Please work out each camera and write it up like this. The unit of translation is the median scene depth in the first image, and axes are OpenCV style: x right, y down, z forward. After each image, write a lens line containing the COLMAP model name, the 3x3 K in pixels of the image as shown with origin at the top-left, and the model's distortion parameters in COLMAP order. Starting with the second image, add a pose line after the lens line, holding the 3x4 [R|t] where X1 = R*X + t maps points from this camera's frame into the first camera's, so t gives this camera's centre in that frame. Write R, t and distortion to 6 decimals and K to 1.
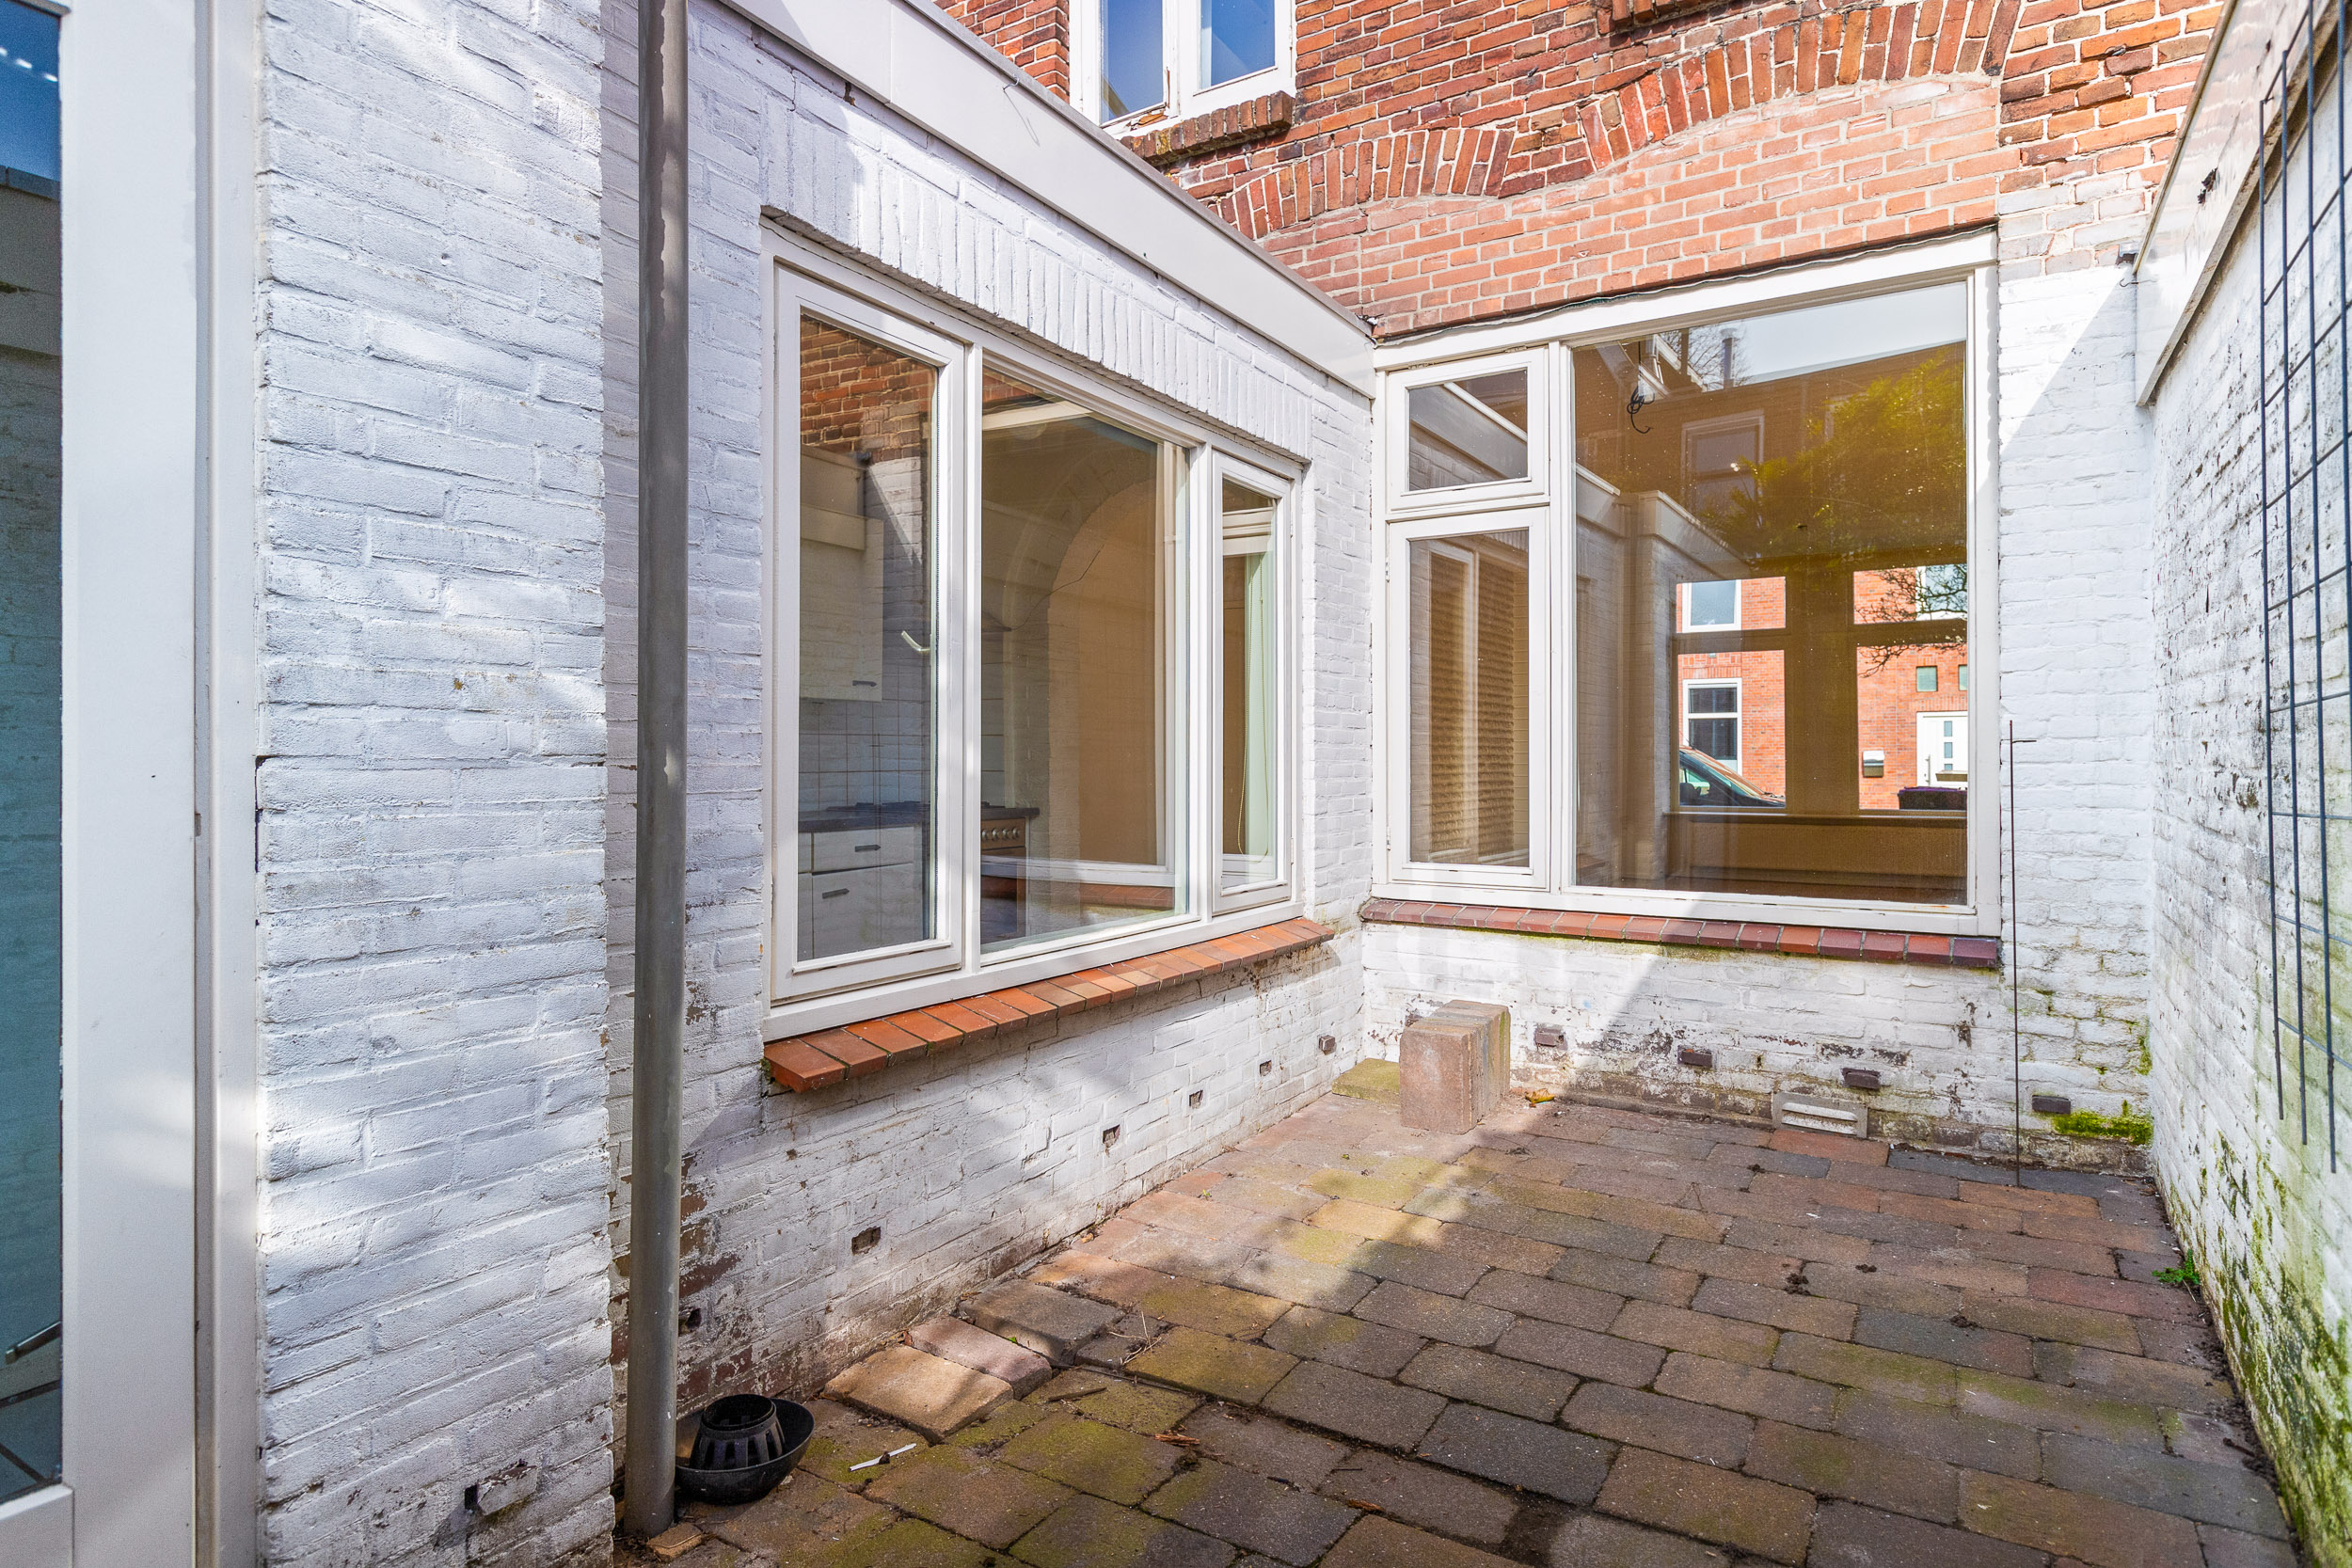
lens RADIAL K [[1317.8, 0, 1162.7], [0, 1317.8, 766.1], [0, 0, 1]] dist [0.003479, 0.000396]
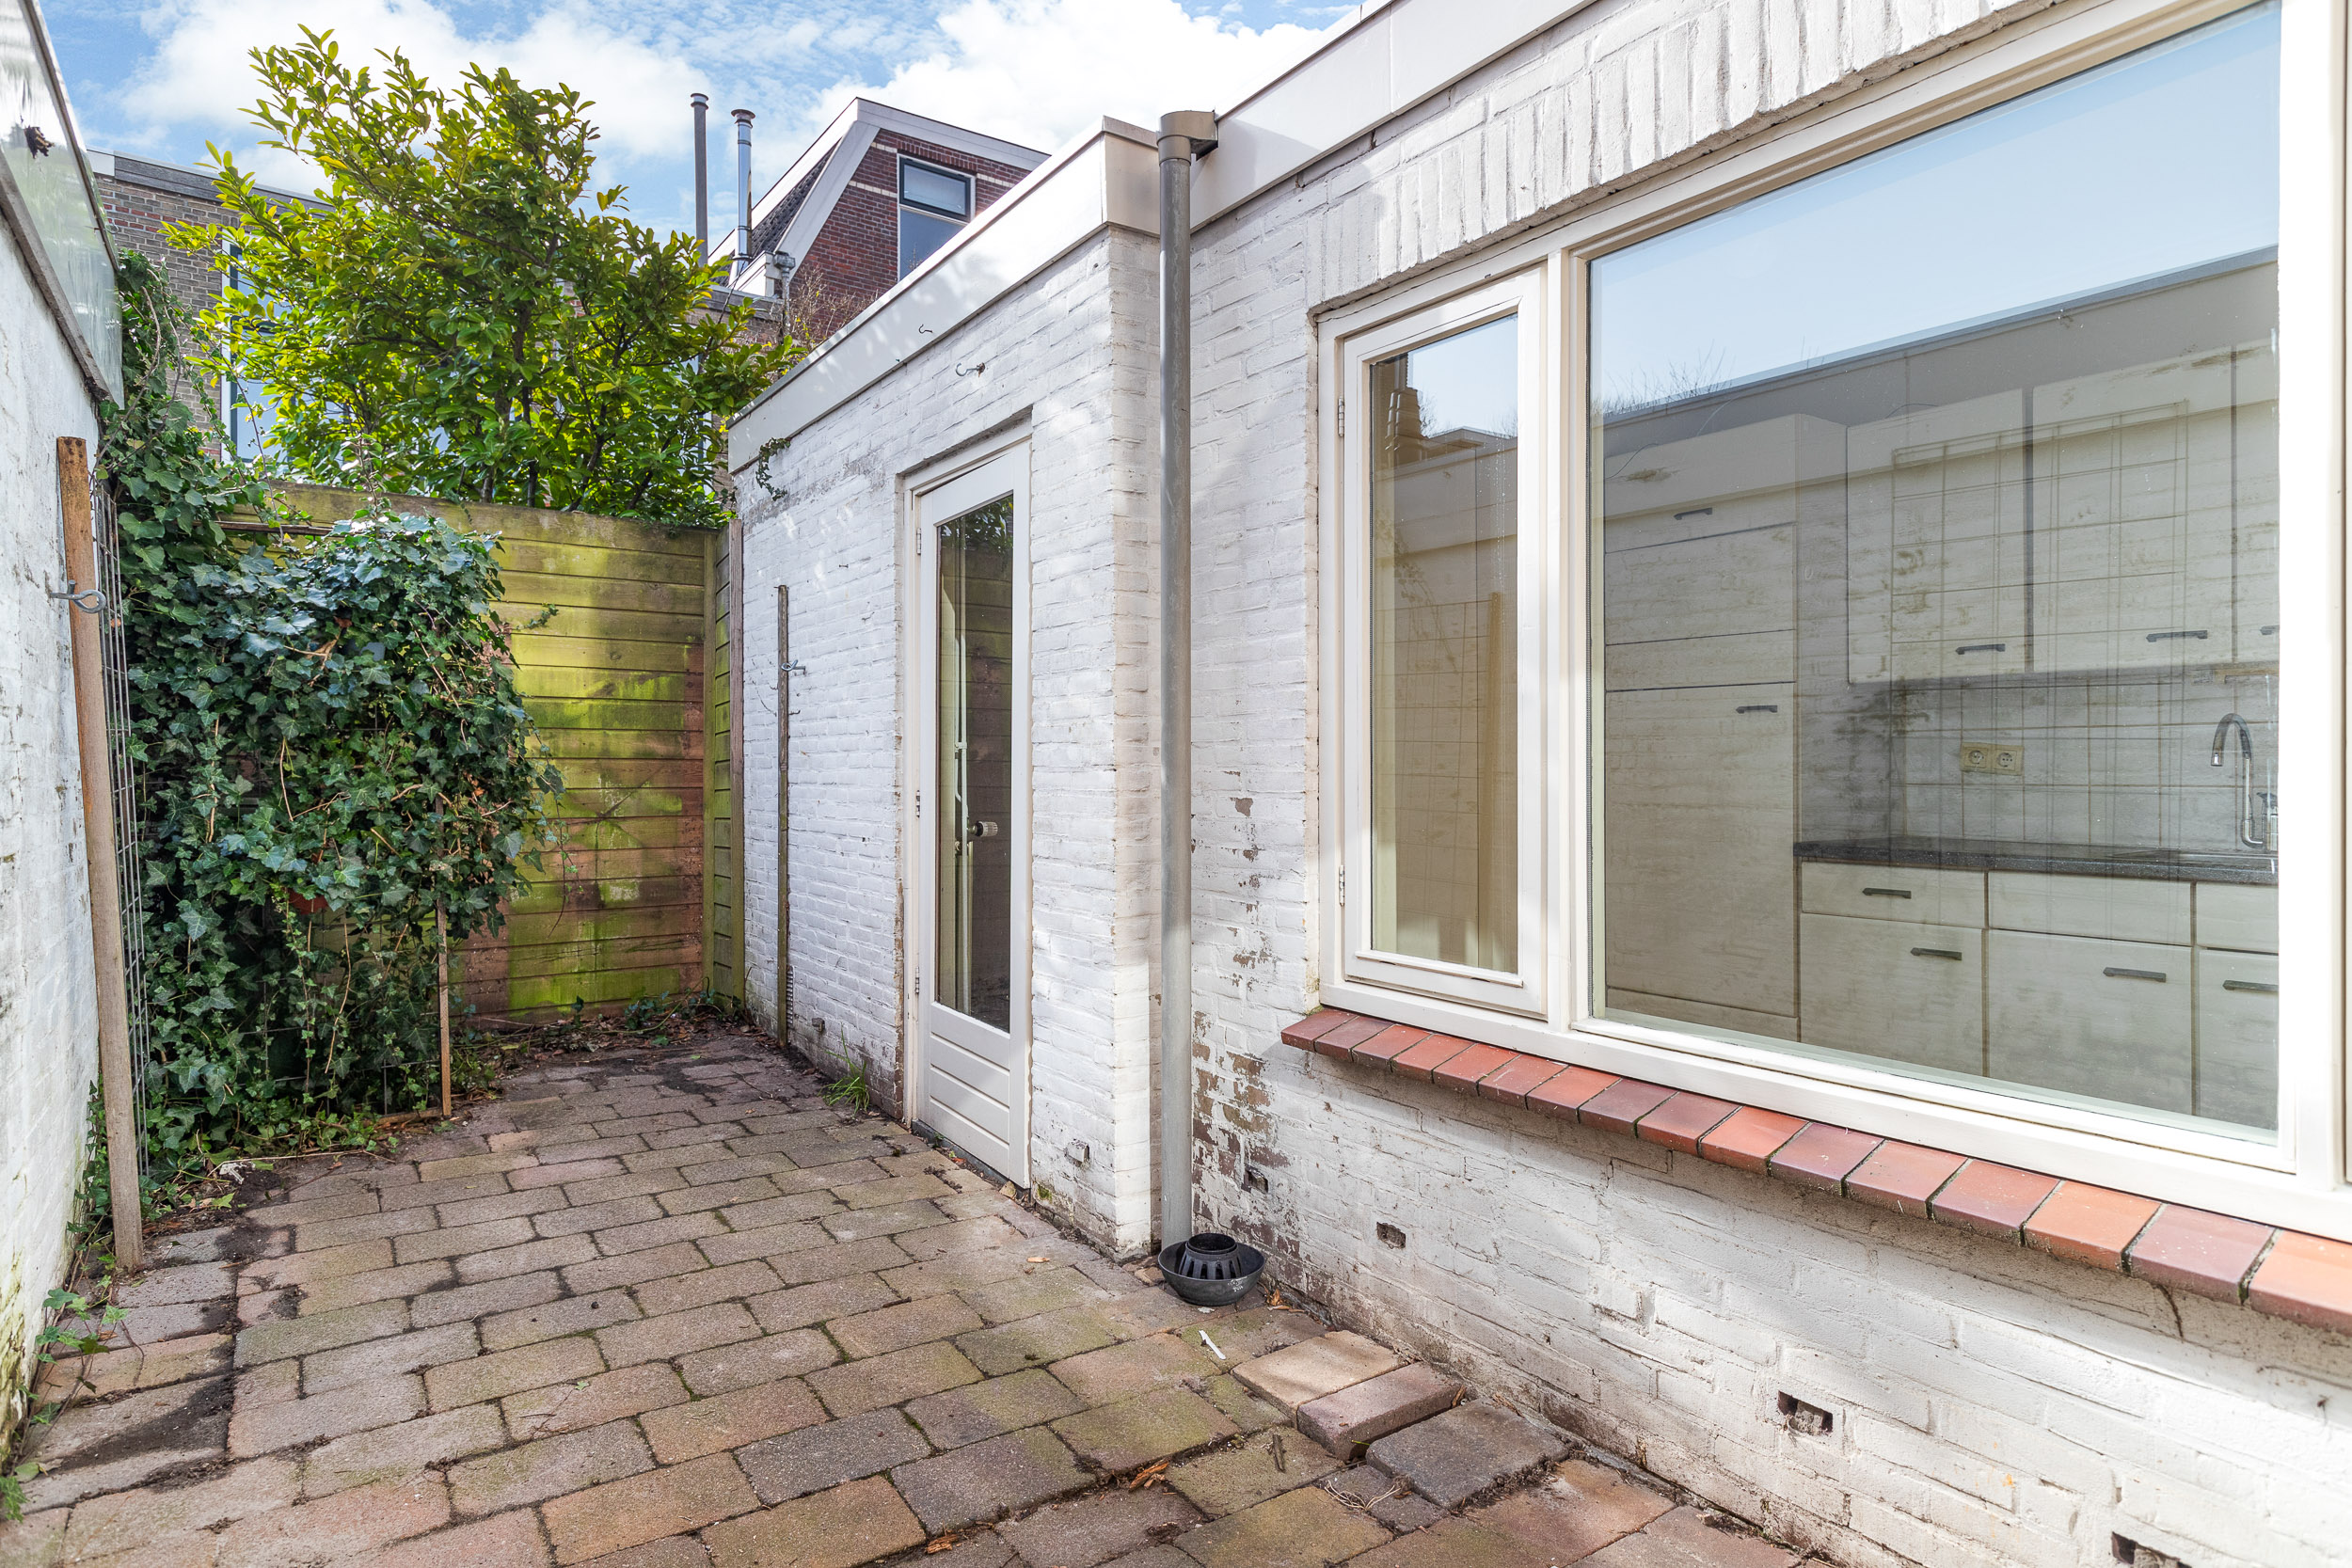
lens RADIAL K [[1317.8, 0, 1166.8], [0, 1317.8, 783.6], [0, 0, 1]] dist [0.003479, 0.000396]
pose [[-0.422666, 0.005326, -0.906270, 0.775063], [-0.008325, 0.999918, 0.009758, -0.001003], [0.906247, 0.011669, -0.422587, 1.267653]]
